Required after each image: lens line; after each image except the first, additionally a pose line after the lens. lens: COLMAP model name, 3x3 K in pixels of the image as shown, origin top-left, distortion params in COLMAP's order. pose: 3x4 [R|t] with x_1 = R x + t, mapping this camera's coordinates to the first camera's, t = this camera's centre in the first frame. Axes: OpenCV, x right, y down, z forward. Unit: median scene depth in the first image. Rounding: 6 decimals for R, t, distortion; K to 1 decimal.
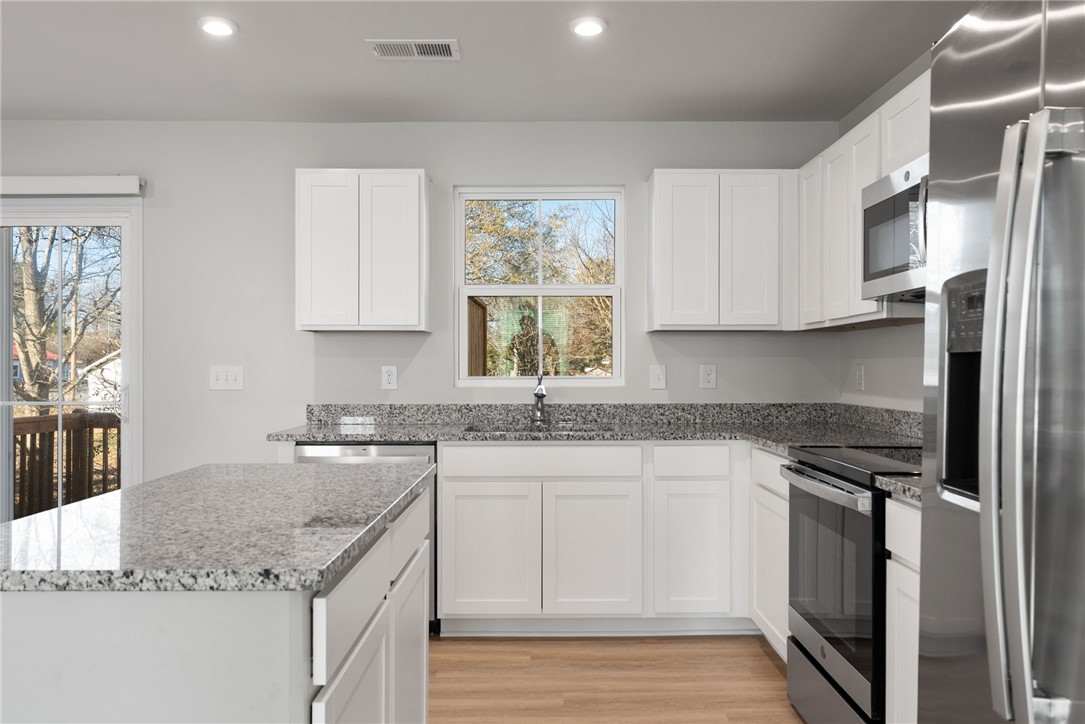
lens RADIAL K [[828.1, 0, 540.4], [0, 828.1, 364.3], [0, 0, 1]] dist [0.003575, 0.002809]
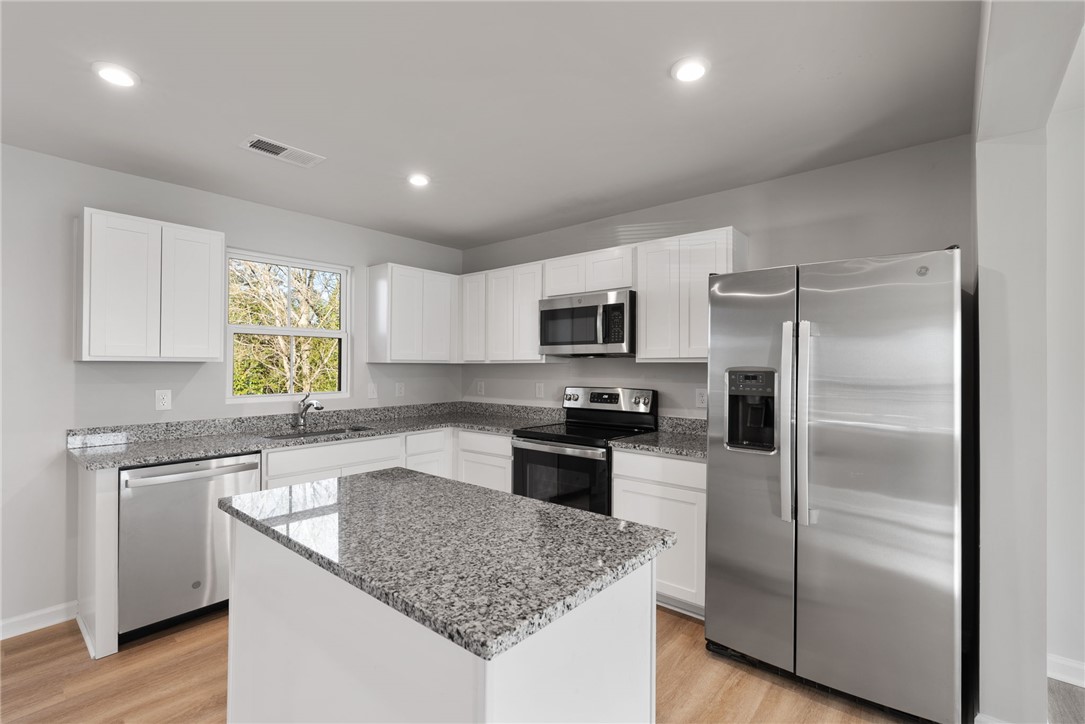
lens RADIAL K [[489.9, 0, 543.7], [0, 489.9, 363.7], [0, 0, 1]] dist [-0.008102, 0.002252]
pose [[0.647450, 0.004317, 0.762096, -0.395981], [-0.003734, 0.999990, -0.002492, -0.039240], [-0.762099, -0.001232, 0.647460, 0.156489]]
